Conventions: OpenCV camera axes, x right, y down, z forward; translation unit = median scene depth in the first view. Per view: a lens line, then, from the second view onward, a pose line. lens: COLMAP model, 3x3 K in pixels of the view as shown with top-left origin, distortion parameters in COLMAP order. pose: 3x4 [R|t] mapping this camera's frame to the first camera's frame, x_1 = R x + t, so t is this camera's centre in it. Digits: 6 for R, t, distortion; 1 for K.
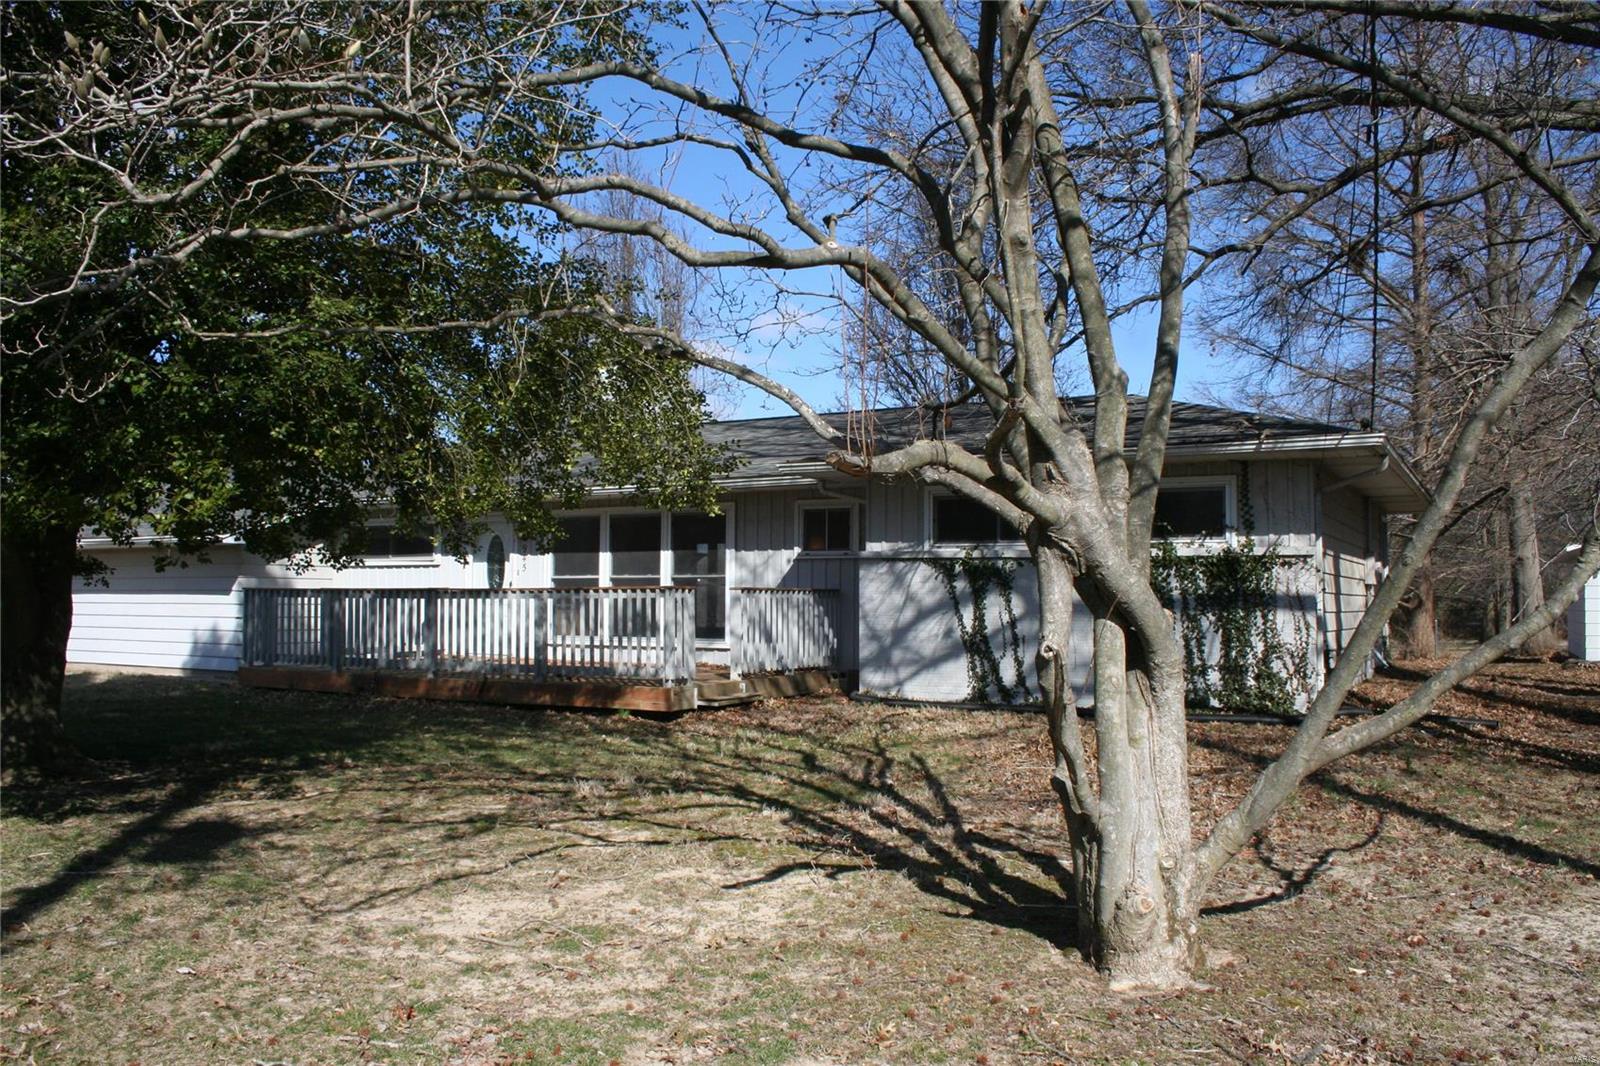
lens RADIAL K [[1358.3, 0, 800.0], [0, 1358.3, 533.0], [0, 0, 1]] dist [0.000370, -0.000031]
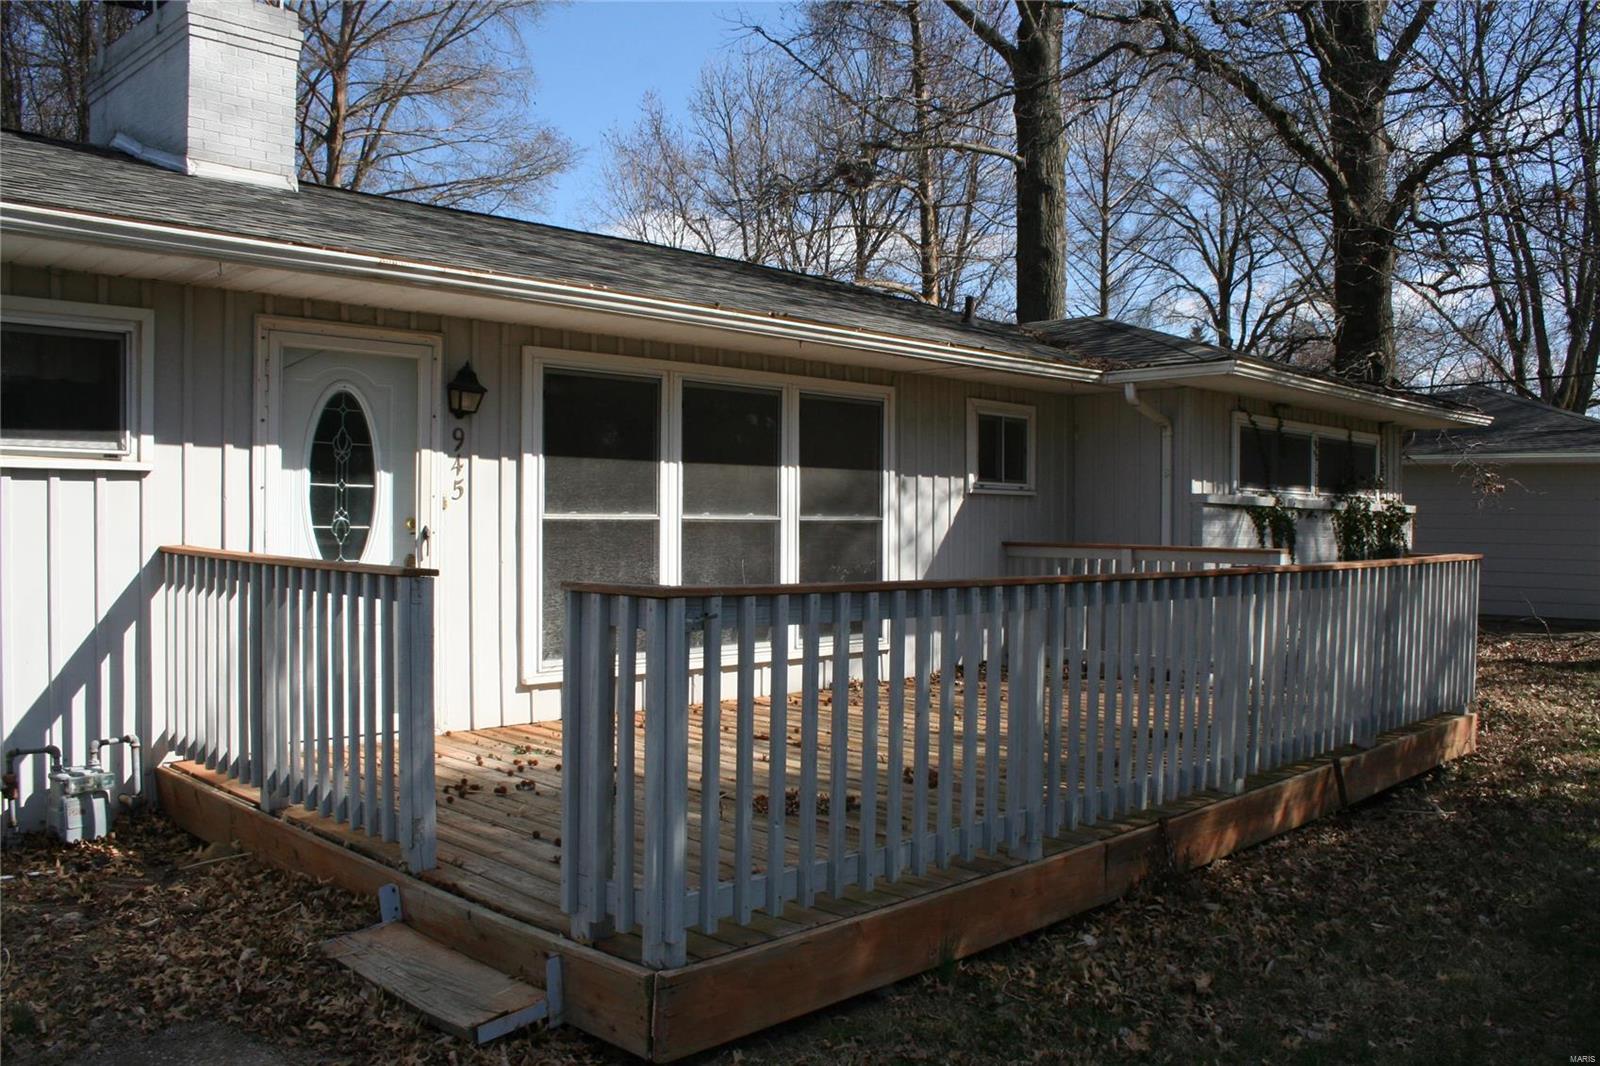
lens RADIAL K [[1334.9, 0, 795.9], [0, 1334.9, 566.2], [0, 0, 1]] dist [-0.126367, 0.001222]
pose [[0.276868, -0.041373, 0.960017, -0.564331], [-0.066400, 0.995861, 0.062068, 0.018575], [-0.958611, -0.080929, 0.272975, 0.853071]]
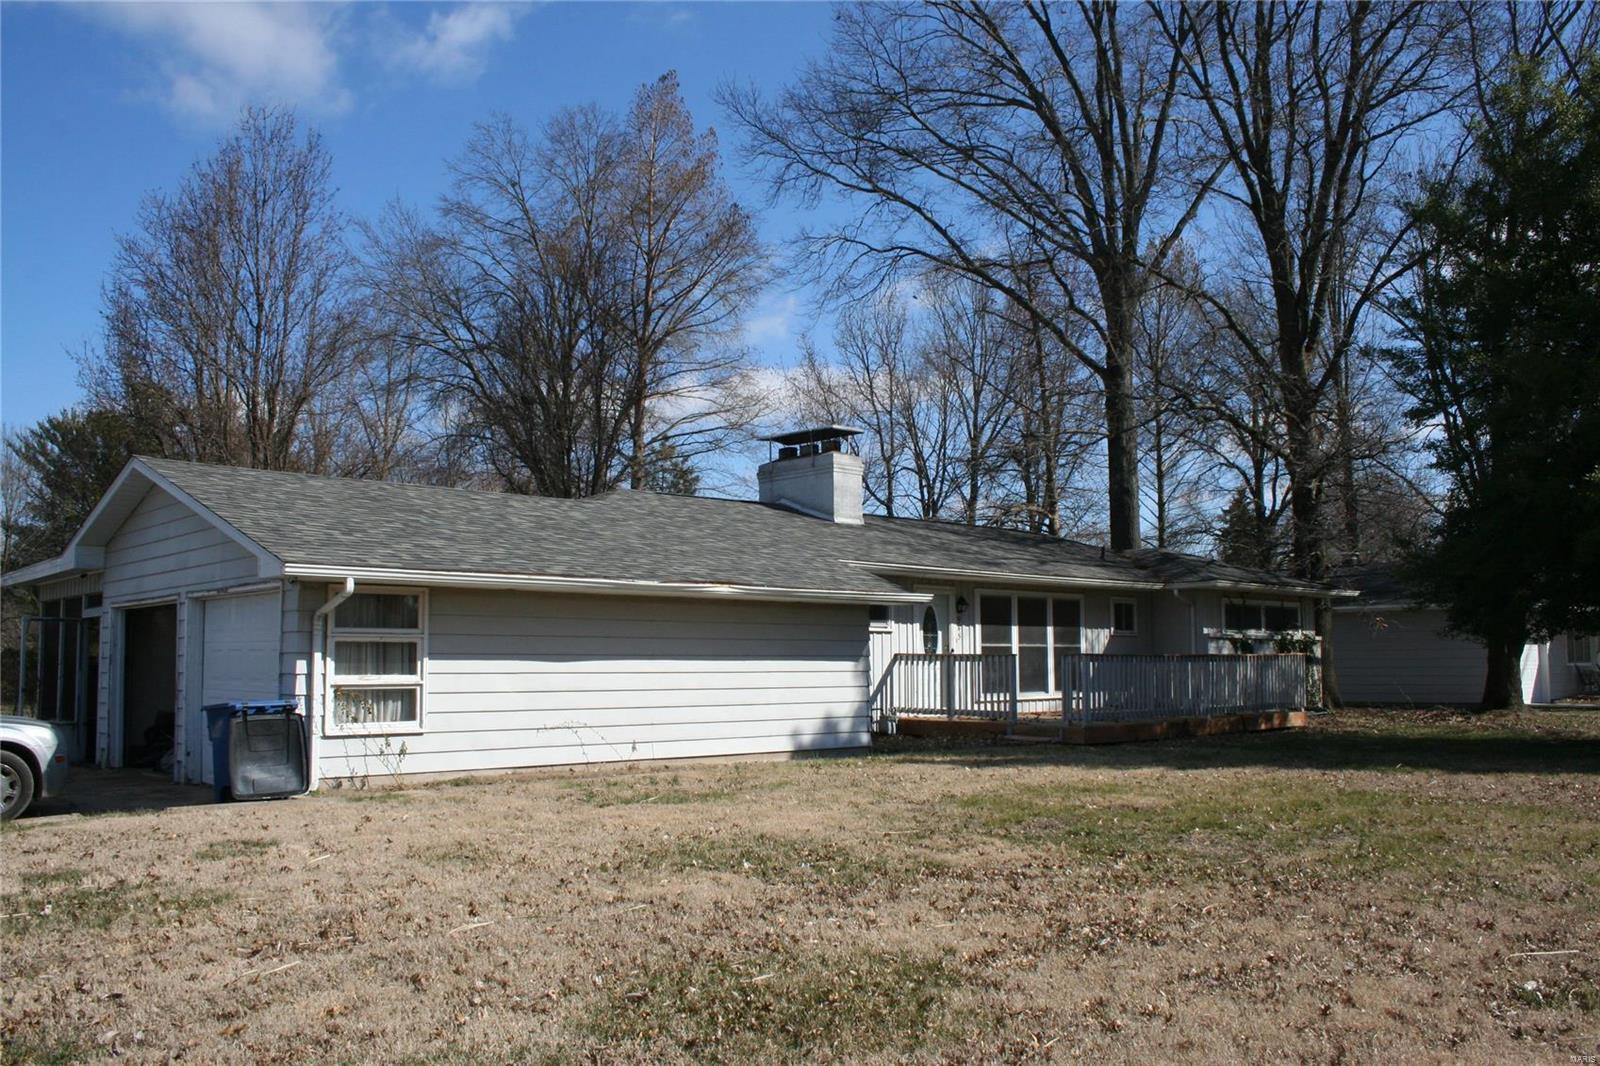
lens RADIAL K [[1357.2, 0, 800.0], [0, 1357.2, 533.0], [0, 0, 1]] dist [-0.160073, 0.000527]
pose [[0.312751, 0.082916, 0.946209, -1.428504], [-0.054340, 0.996113, -0.069328, 0.026375], [-0.948280, -0.029734, 0.316041, 0.808150]]
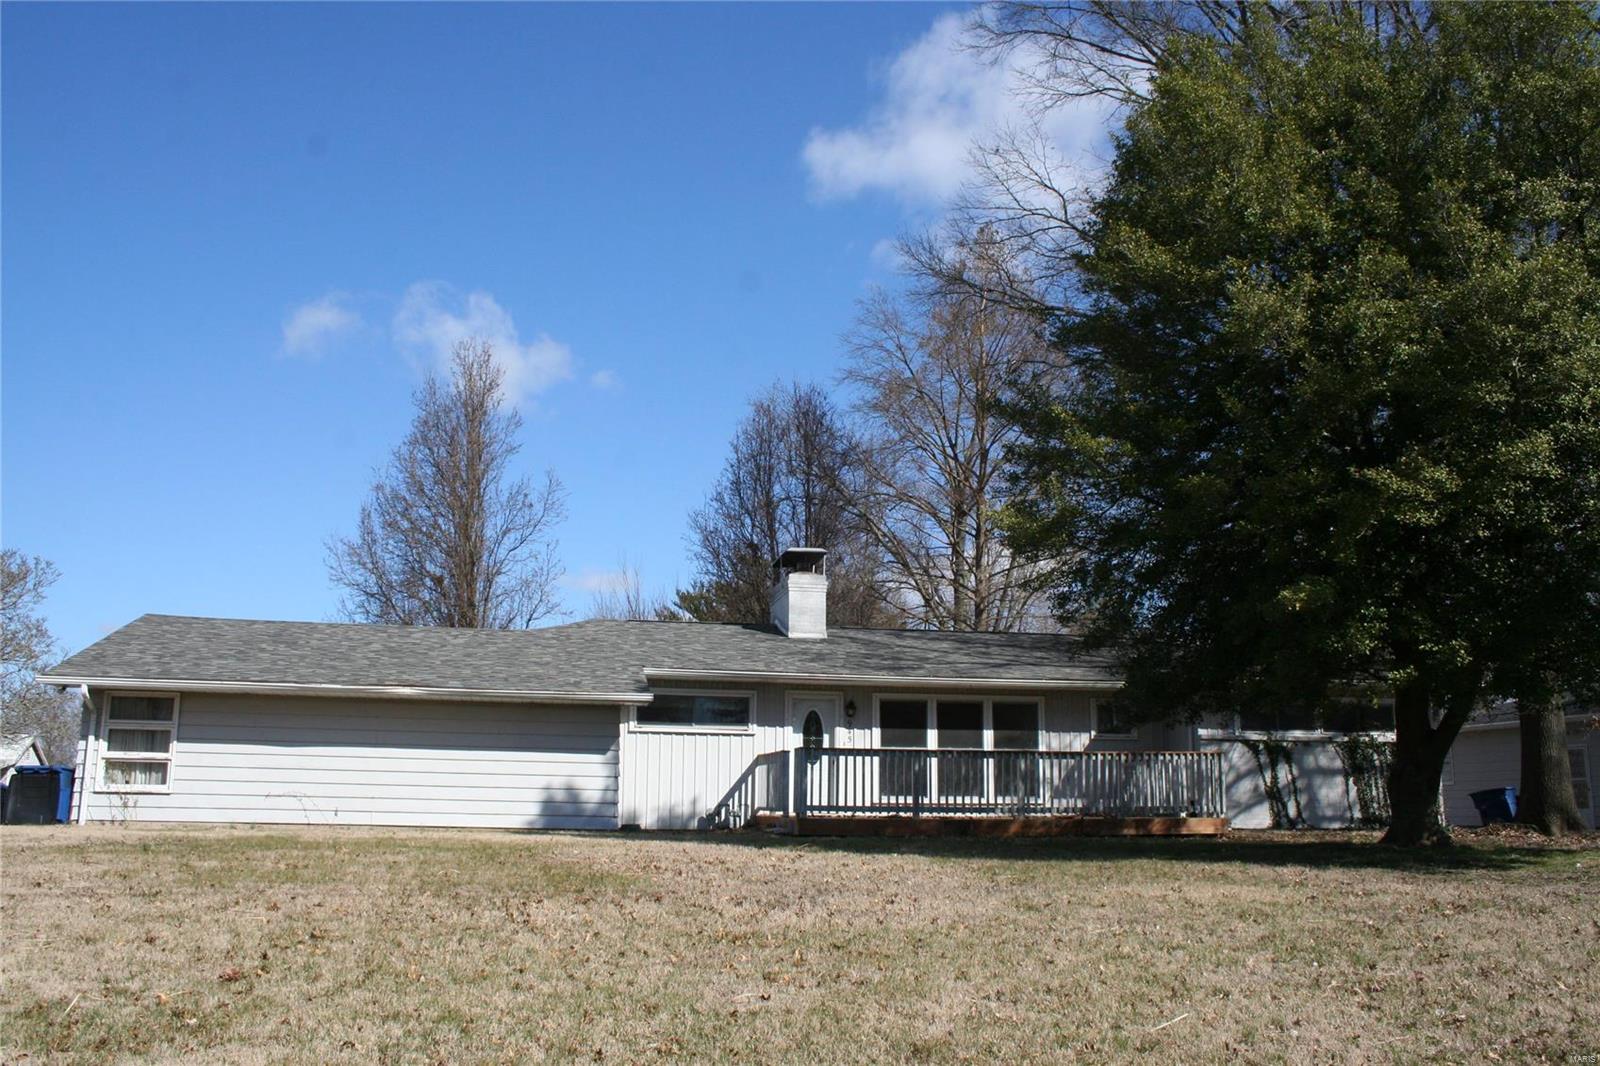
lens RADIAL K [[1334.9, 0, 795.9], [0, 1334.9, 566.2], [0, 0, 1]] dist [-0.126367, 0.001222]
pose [[0.760706, 0.114657, 0.638890, -1.082985], [-0.041551, 0.990858, -0.128348, 0.028589], [-0.647765, 0.071089, 0.758516, 0.119293]]
